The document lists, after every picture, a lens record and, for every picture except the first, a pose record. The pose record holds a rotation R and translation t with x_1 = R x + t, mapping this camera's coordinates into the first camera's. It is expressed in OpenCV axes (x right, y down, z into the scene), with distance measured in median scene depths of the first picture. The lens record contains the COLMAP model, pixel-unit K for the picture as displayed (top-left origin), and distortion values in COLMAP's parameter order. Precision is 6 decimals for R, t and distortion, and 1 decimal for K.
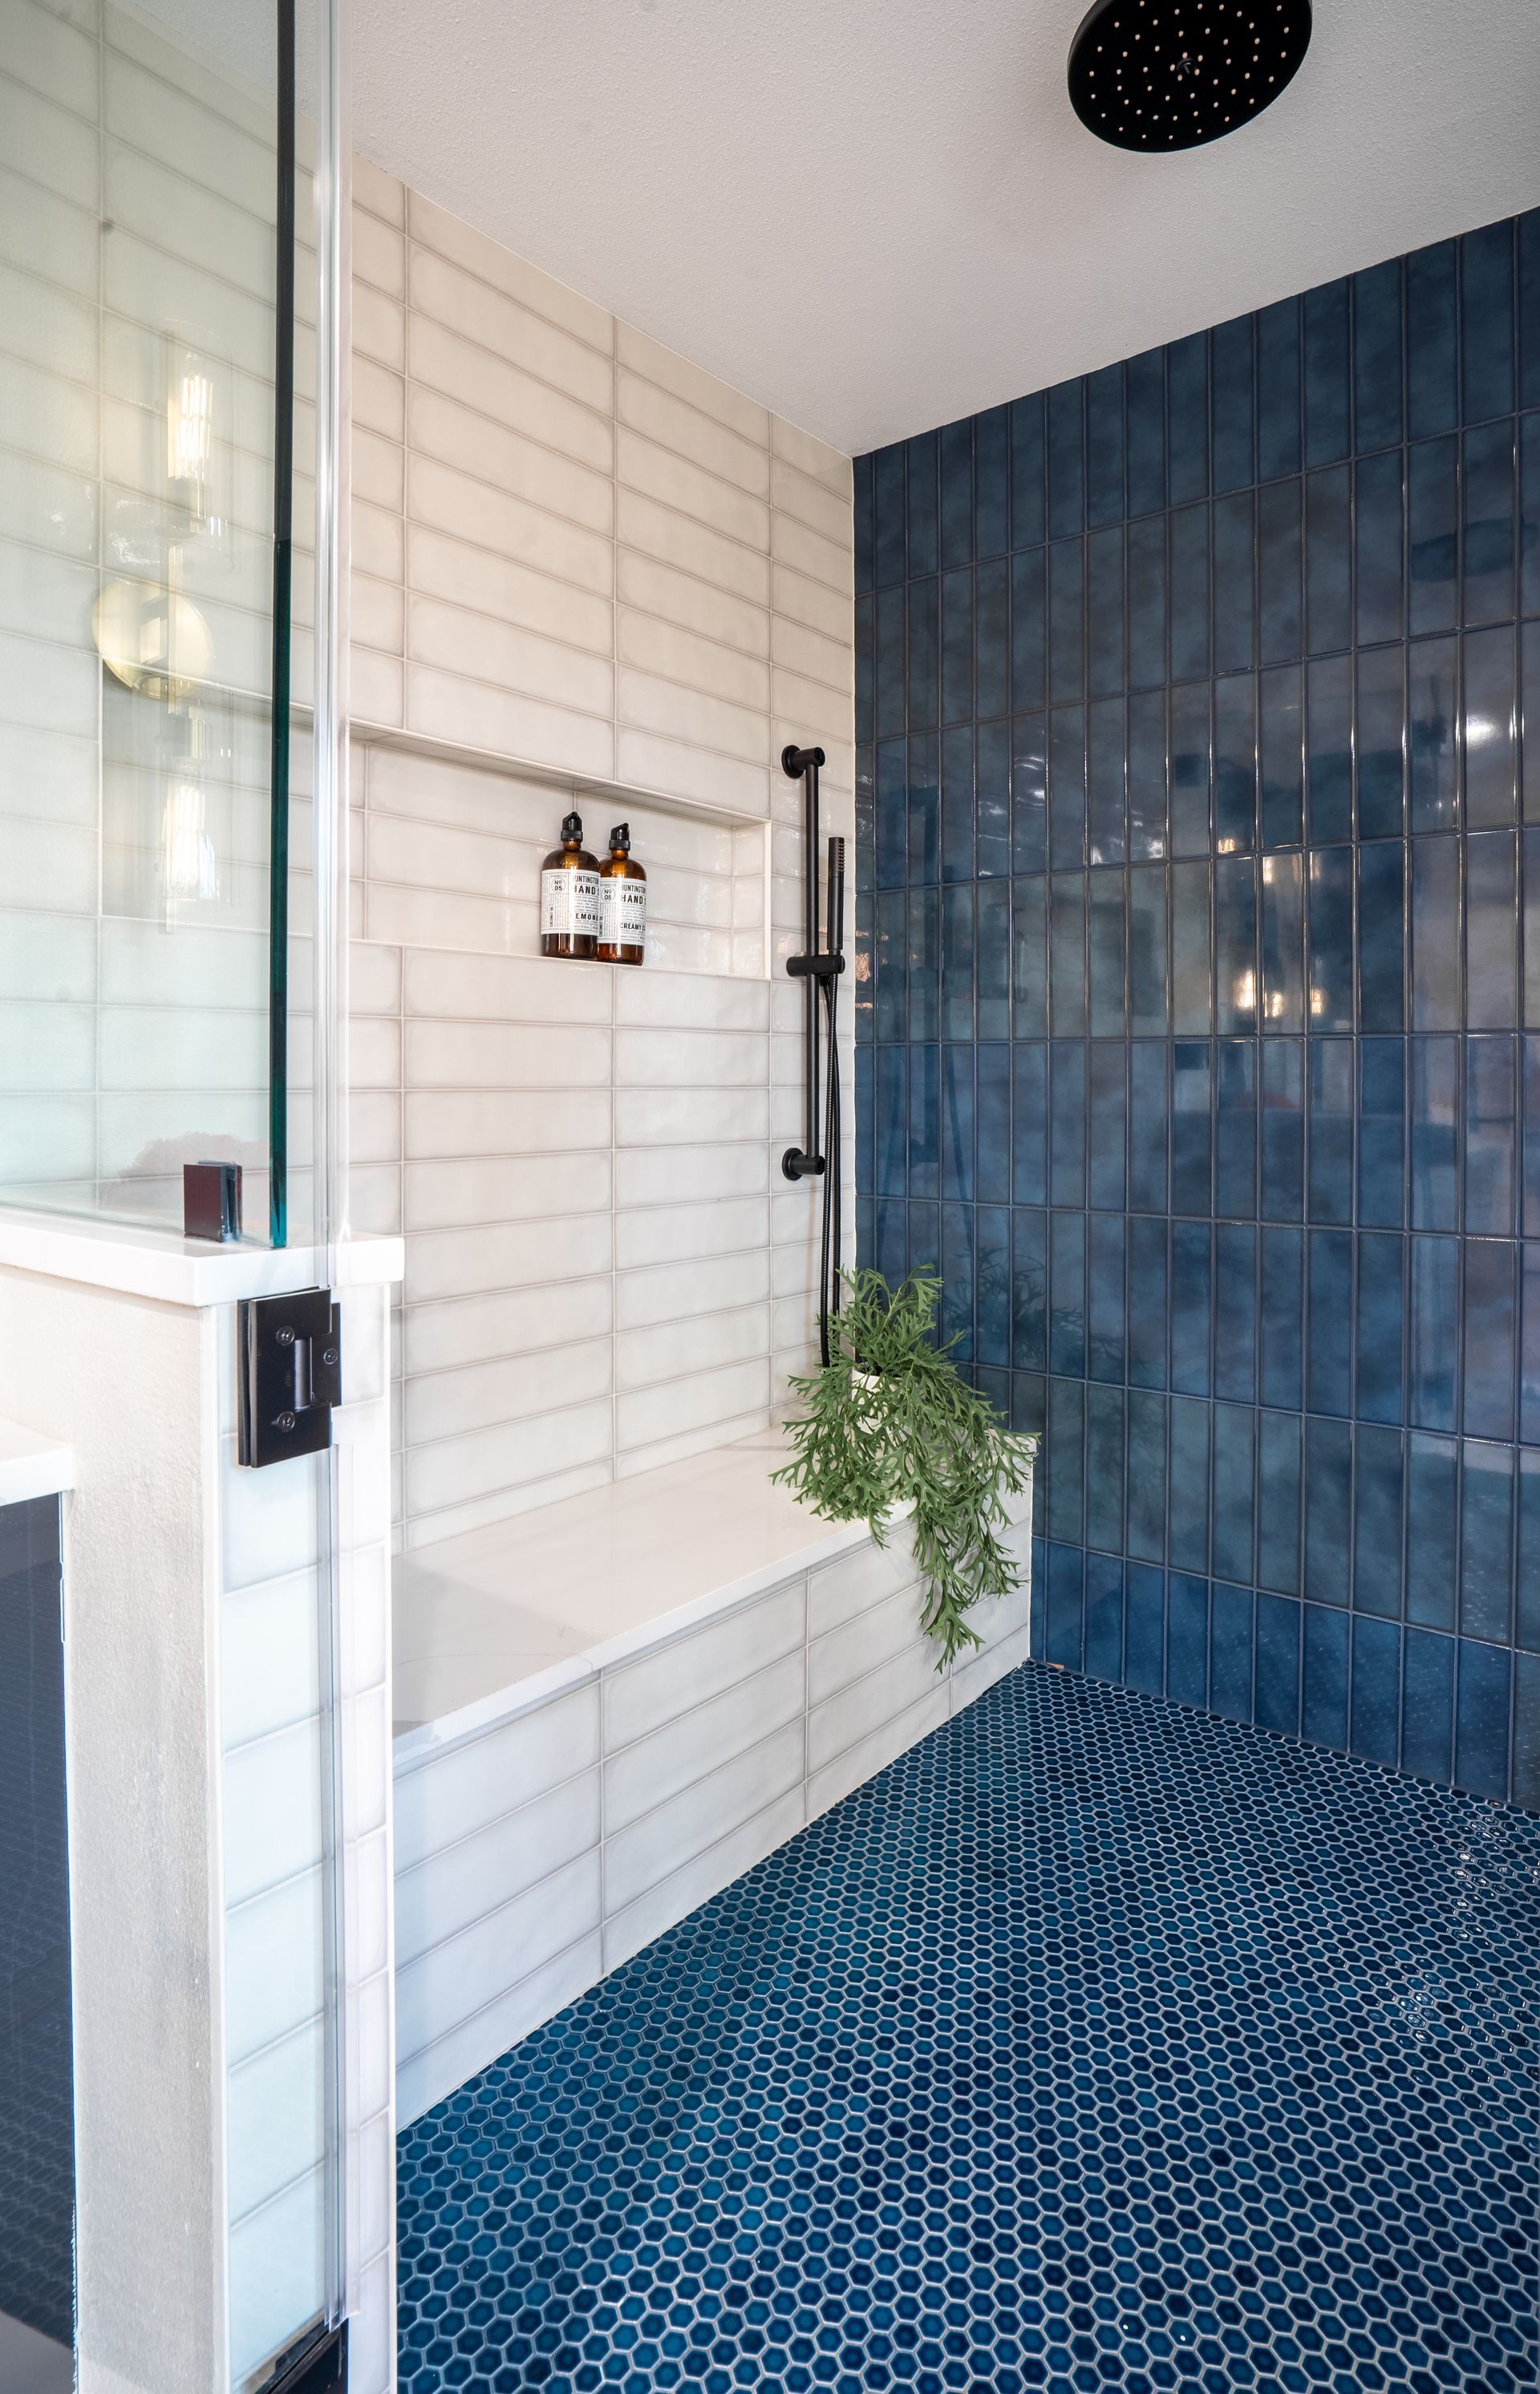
lens RADIAL K [[1264.9, 0, 793.4], [0, 1264.9, 1094.0], [0, 0, 1]] dist [-0.025101, 0.002880]
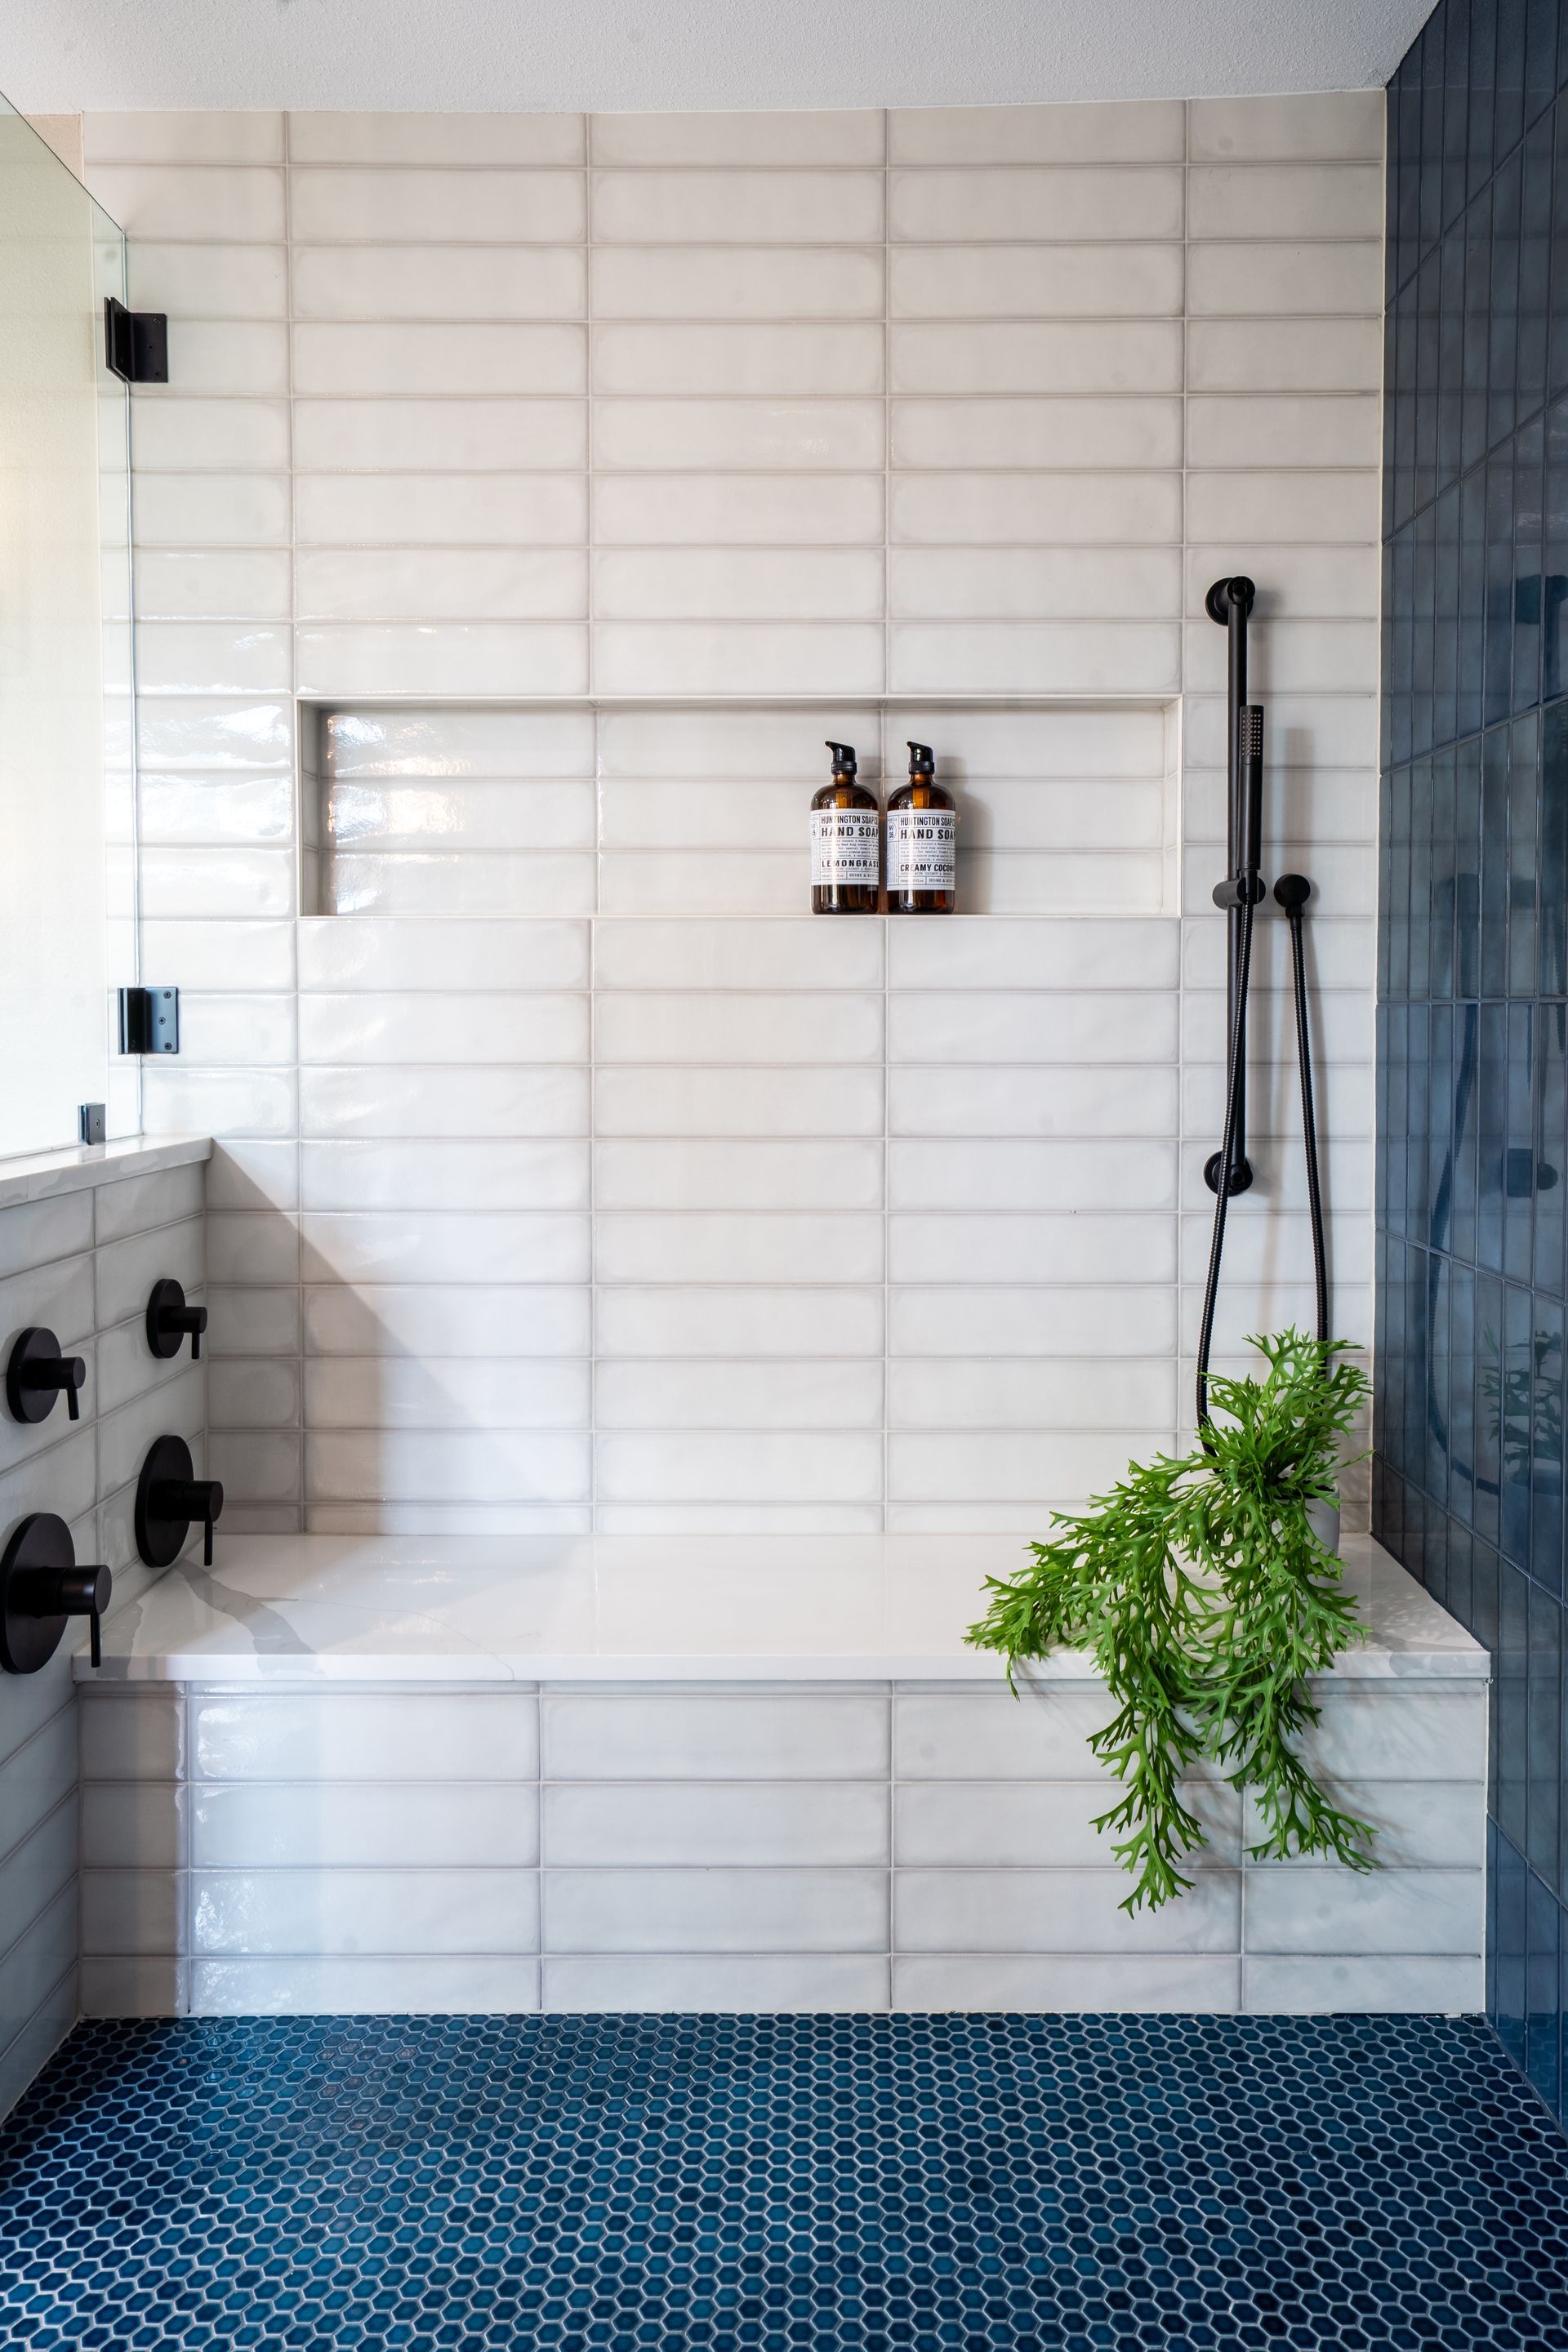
lens RADIAL K [[1634.9, 0, 794.8], [0, 1634.9, 1094.8], [0, 0, 1]] dist [0.025814, -0.008204]
pose [[0.617080, 0.032664, -0.786222, 0.675344], [-0.008407, 0.999355, 0.034921, -0.022601], [0.786856, -0.014939, 0.616956, 0.288127]]
